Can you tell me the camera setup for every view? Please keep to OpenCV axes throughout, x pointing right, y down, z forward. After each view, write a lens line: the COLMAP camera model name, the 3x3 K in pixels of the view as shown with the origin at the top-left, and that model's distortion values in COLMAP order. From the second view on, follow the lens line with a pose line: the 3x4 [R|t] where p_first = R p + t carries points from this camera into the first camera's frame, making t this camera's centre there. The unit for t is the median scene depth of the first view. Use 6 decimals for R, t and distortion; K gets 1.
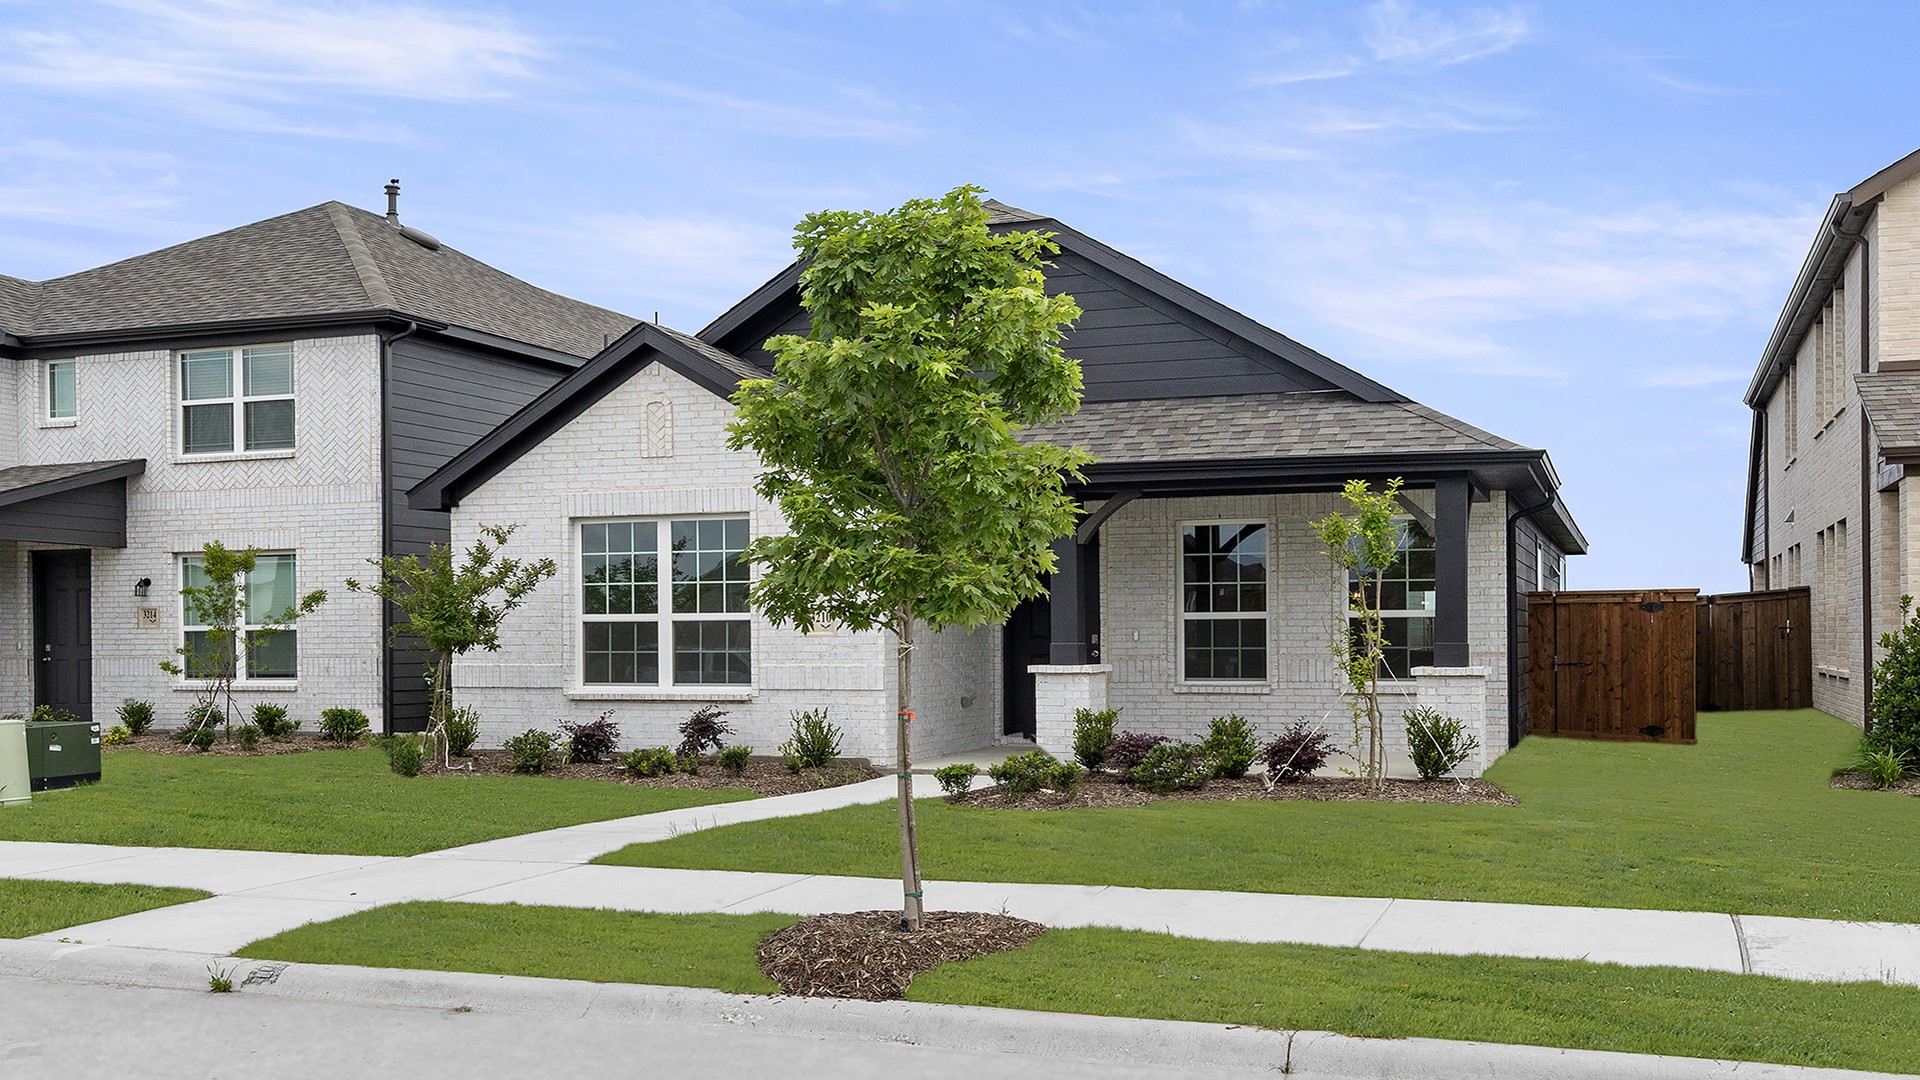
lens RADIAL K [[1470.3, 0, 957.9], [0, 1470.3, 639.3], [0, 0, 1]] dist [-0.001539, -0.001594]
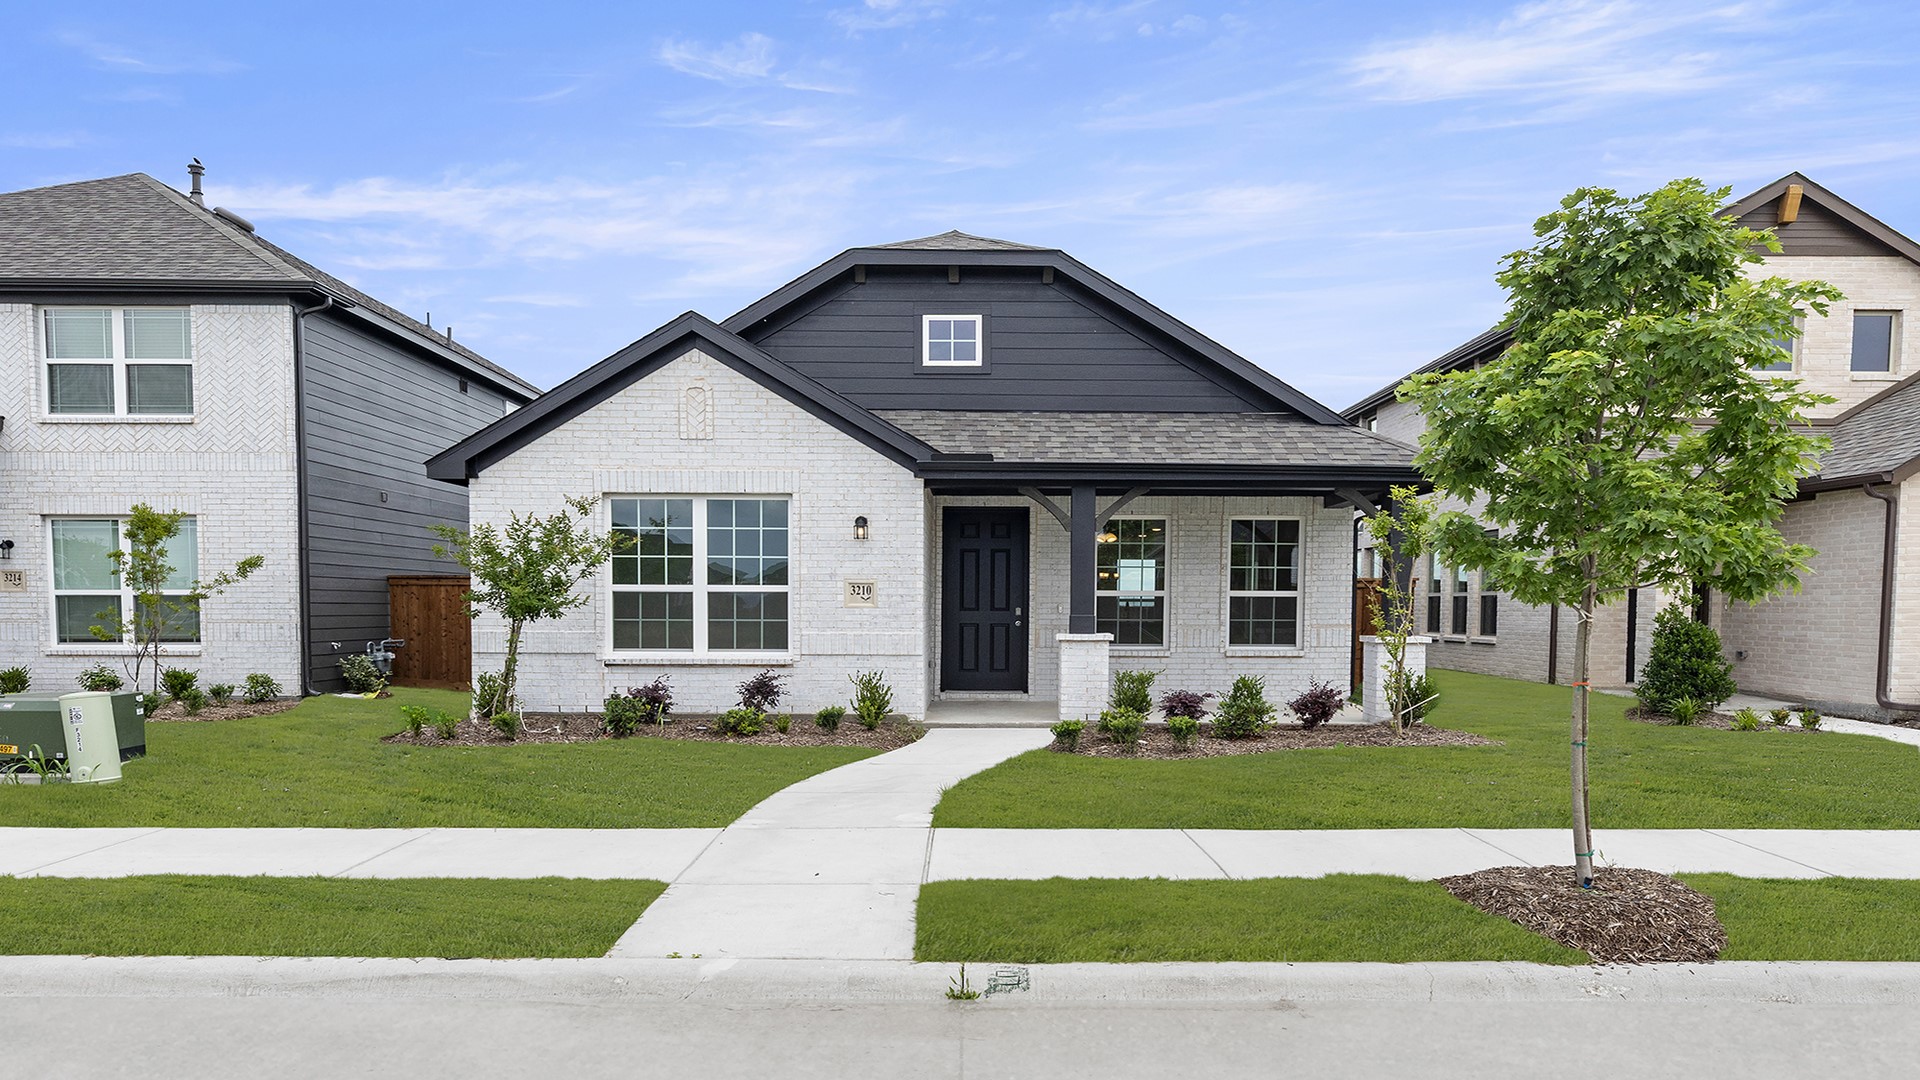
lens RADIAL K [[1139.1, 0, 891.1], [0, 1139.1, 667.8], [0, 0, 1]] dist [-0.001491, -0.000329]
pose [[0.956111, -0.006065, 0.292943, -0.311291], [-0.008713, 0.998755, 0.049115, 0.001103], [-0.292876, -0.049512, 0.954867, 0.151974]]
